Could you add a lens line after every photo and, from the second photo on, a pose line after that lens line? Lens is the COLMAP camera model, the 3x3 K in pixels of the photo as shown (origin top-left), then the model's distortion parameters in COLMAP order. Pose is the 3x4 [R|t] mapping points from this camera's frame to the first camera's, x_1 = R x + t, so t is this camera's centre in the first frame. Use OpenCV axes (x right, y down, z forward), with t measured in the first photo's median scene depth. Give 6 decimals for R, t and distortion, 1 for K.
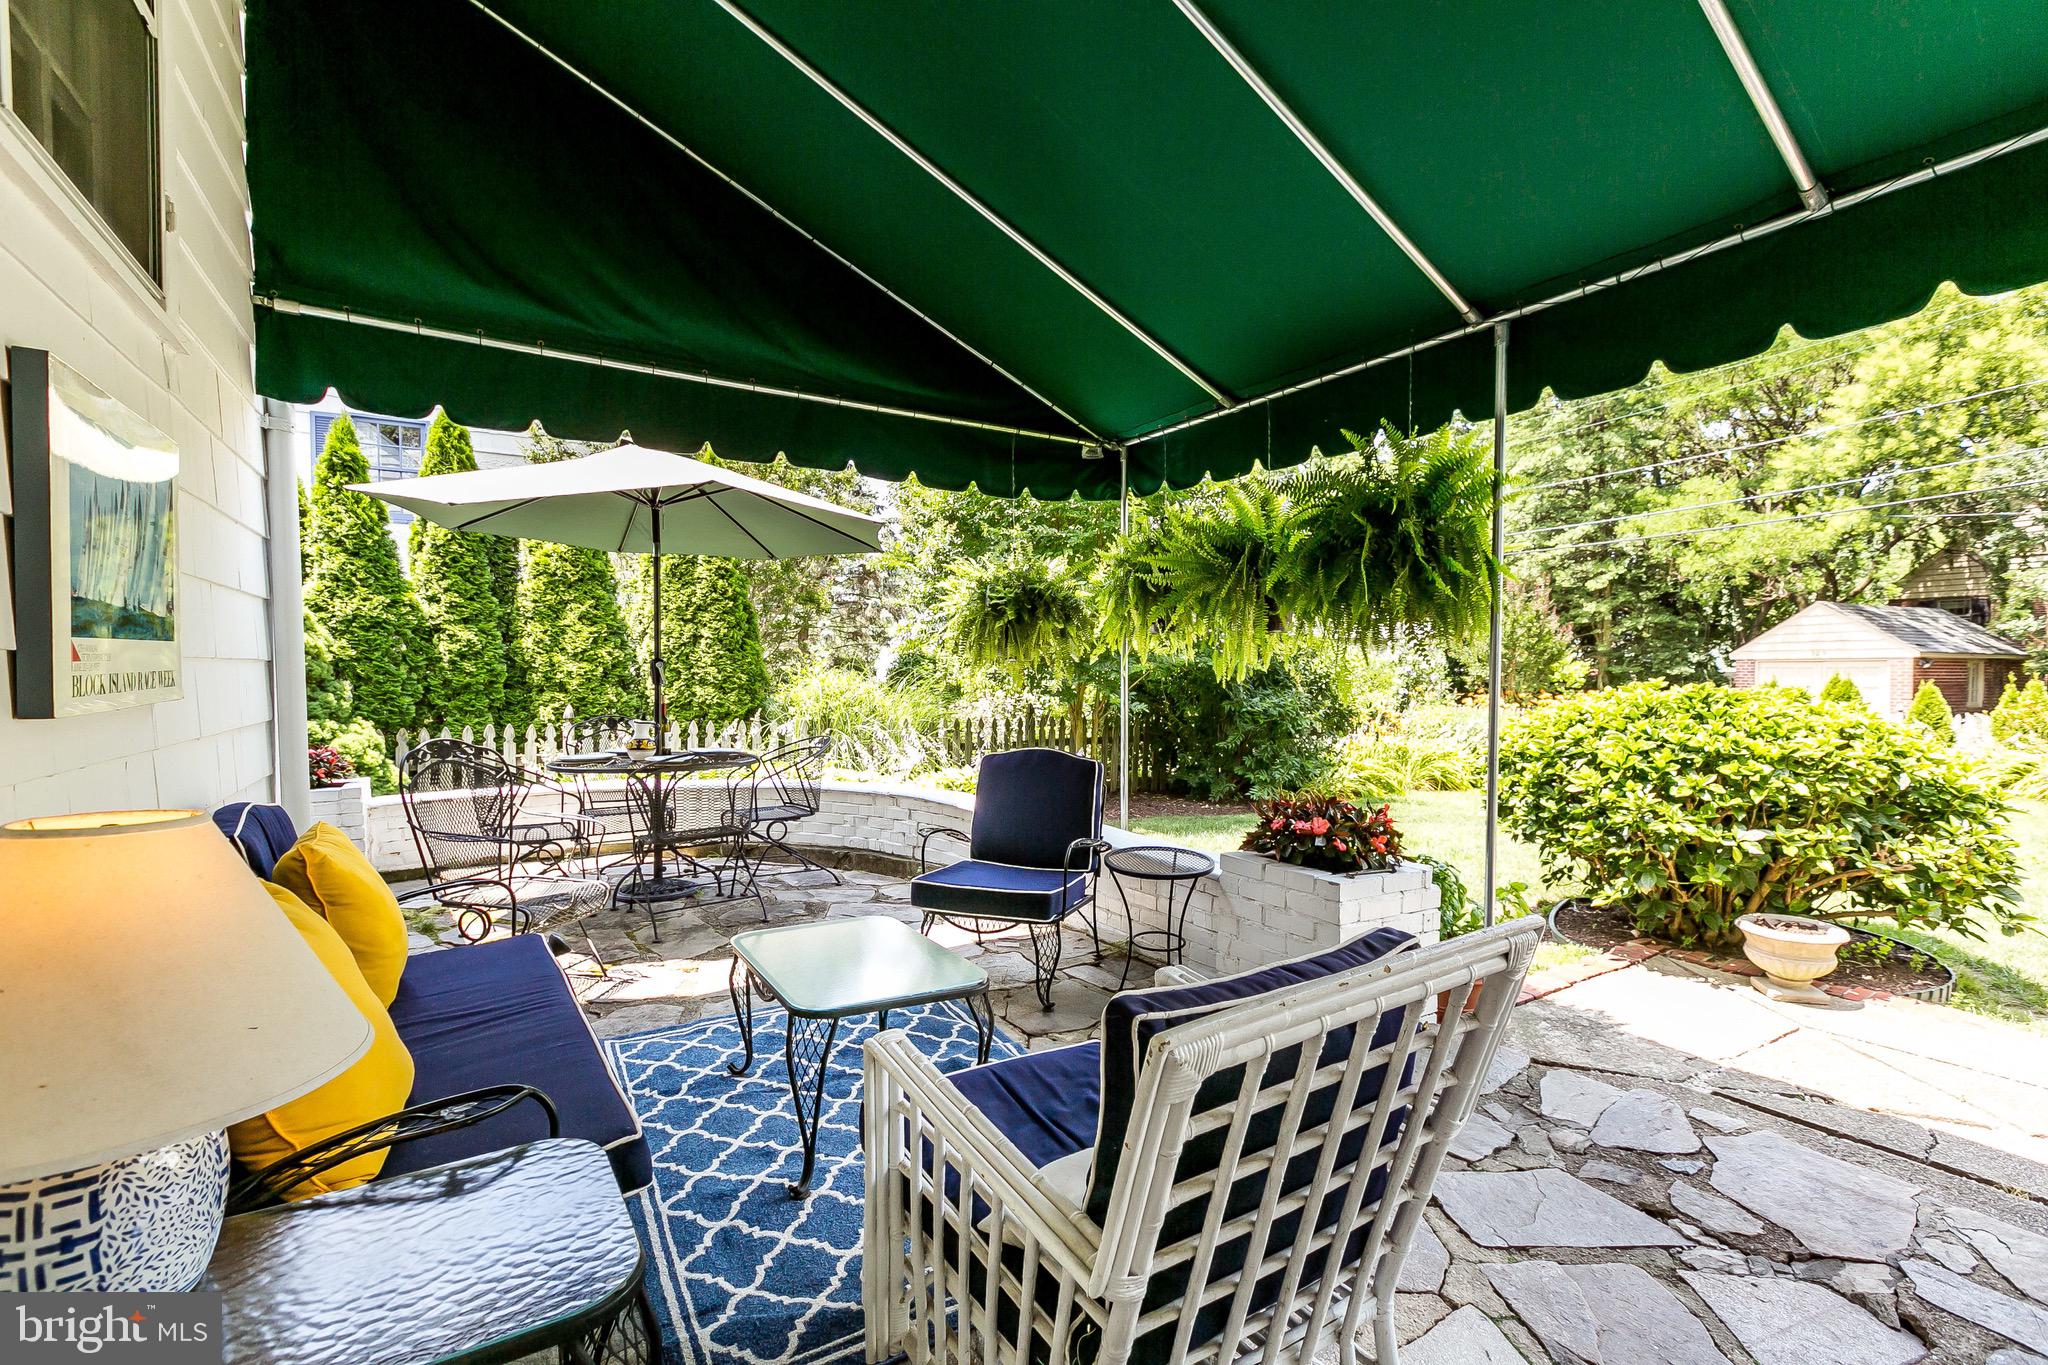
lens RADIAL K [[895.7, 0, 1020.4], [0, 895.7, 668.9], [0, 0, 1]] dist [0.000450, -0.000027]
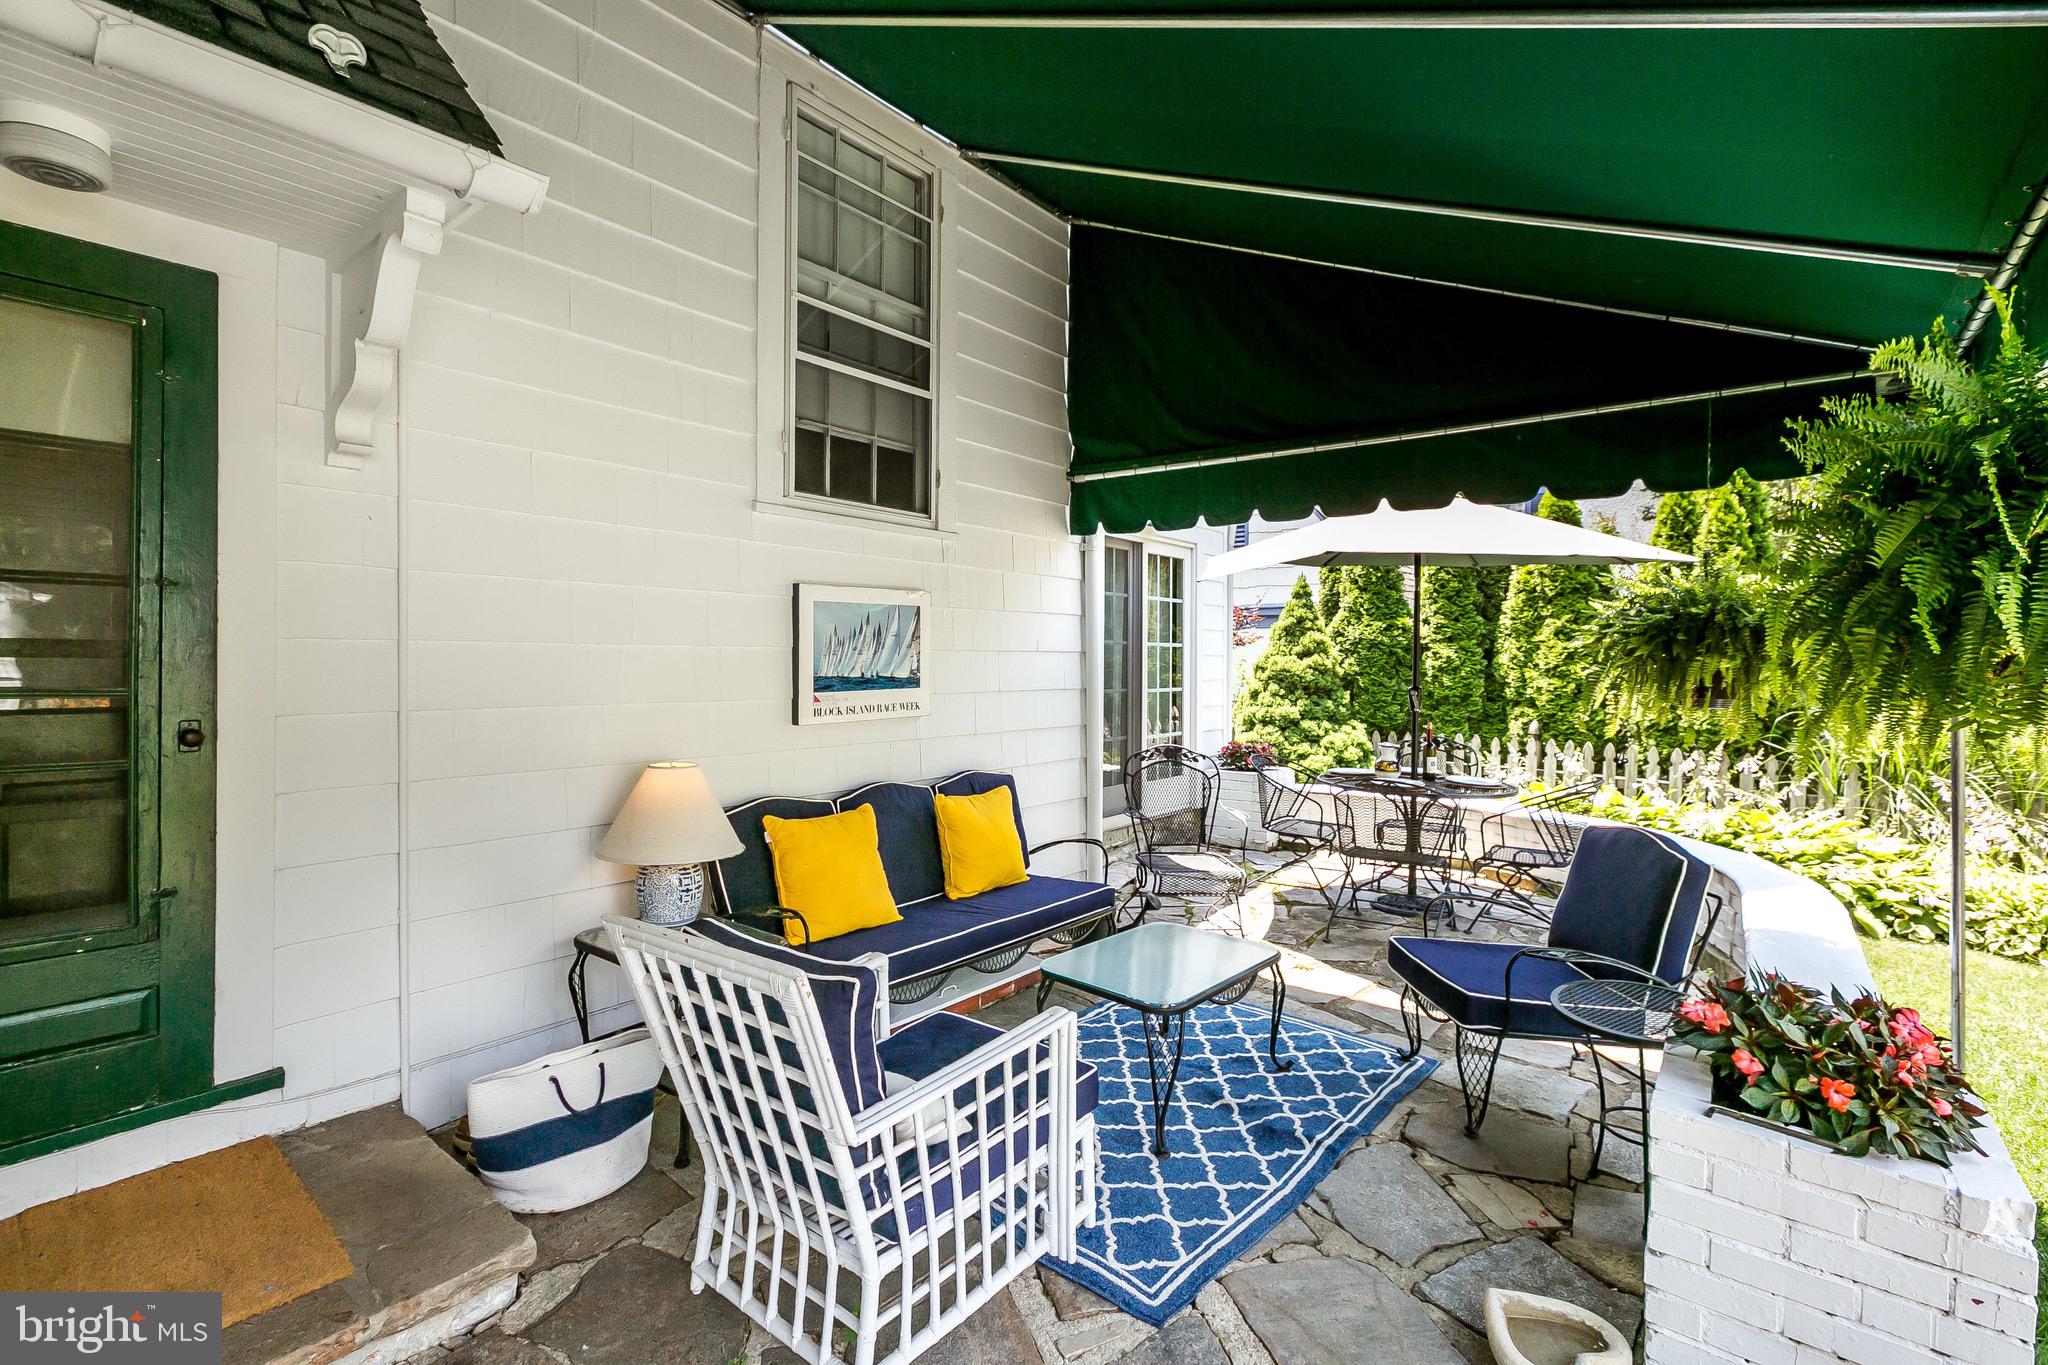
lens RADIAL K [[895.7, 0, 1020.4], [0, 895.7, 668.9], [0, 0, 1]] dist [0.000450, -0.000027]
pose [[0.340244, 0.011737, -0.940264, 0.251089], [-0.008708, 0.999919, 0.009330, -0.022845], [0.940297, 0.005013, 0.340319, 0.115241]]
